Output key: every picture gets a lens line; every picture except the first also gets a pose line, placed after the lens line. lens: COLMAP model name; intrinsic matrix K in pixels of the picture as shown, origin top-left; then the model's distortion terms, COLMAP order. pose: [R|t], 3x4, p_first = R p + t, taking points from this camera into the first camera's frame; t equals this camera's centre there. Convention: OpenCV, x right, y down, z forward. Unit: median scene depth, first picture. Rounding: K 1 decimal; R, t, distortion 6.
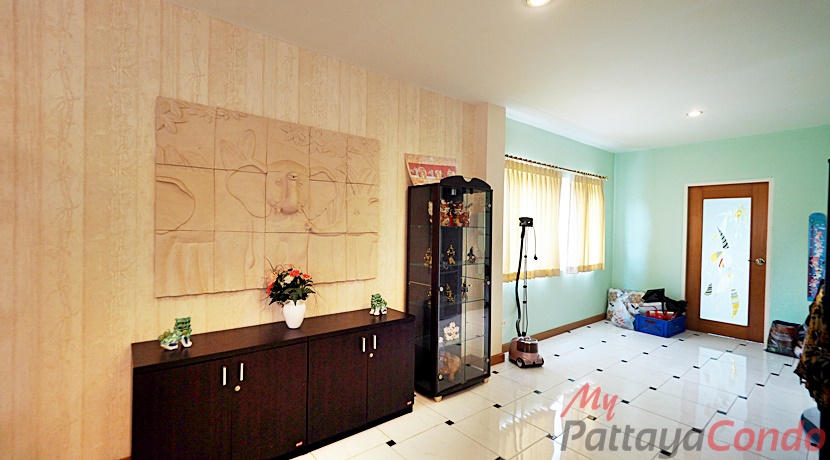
lens RADIAL K [[357.9, 0, 420.6], [0, 357.9, 233.7], [0, 0, 1]] dist [-0.000461, 0.000408]
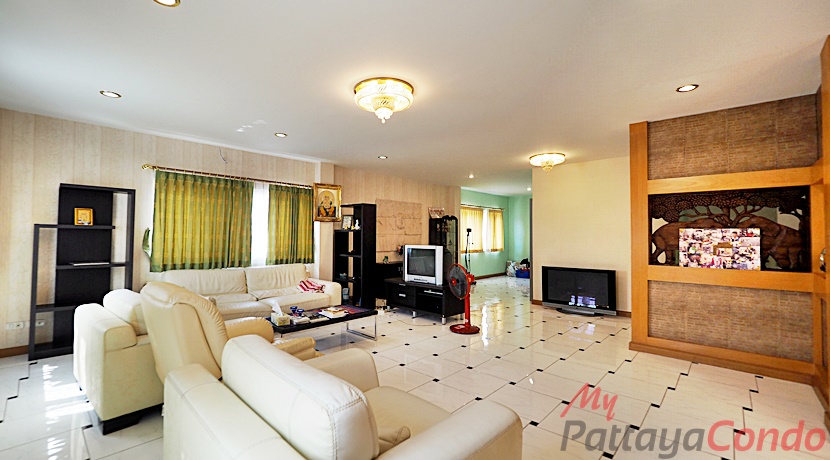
lens RADIAL K [[357.9, 0, 414.8], [0, 357.9, 227.1], [0, 0, 1]] dist [-0.000461, 0.000408]
pose [[0.988988, -0.007719, 0.147793, -0.493378], [0.011828, 0.999567, -0.026941, 0.011096], [-0.147521, 0.028393, 0.988651, -1.556812]]
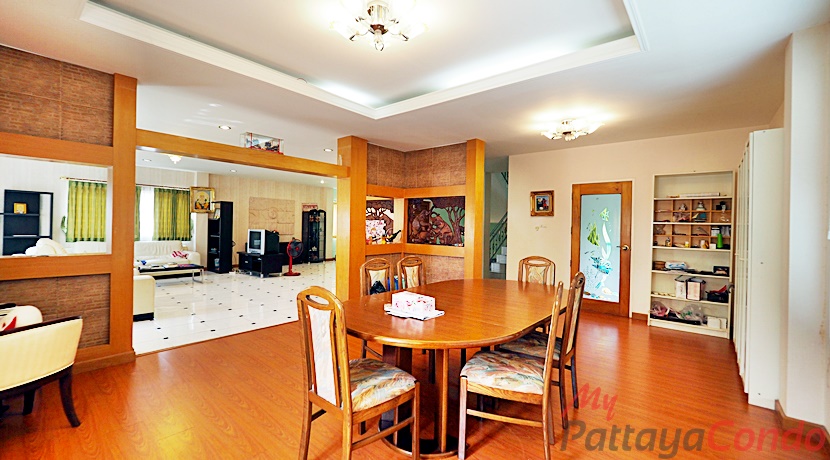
lens RADIAL K [[357.9, 0, 415.4], [0, 357.9, 228.3], [0, 0, 1]] dist [-0.000461, 0.000408]
pose [[0.983462, 0.001078, 0.181114, 0.397099], [-0.001419, 0.999997, 0.001753, 0.037176], [-0.181112, -0.001981, 0.983461, -2.586905]]
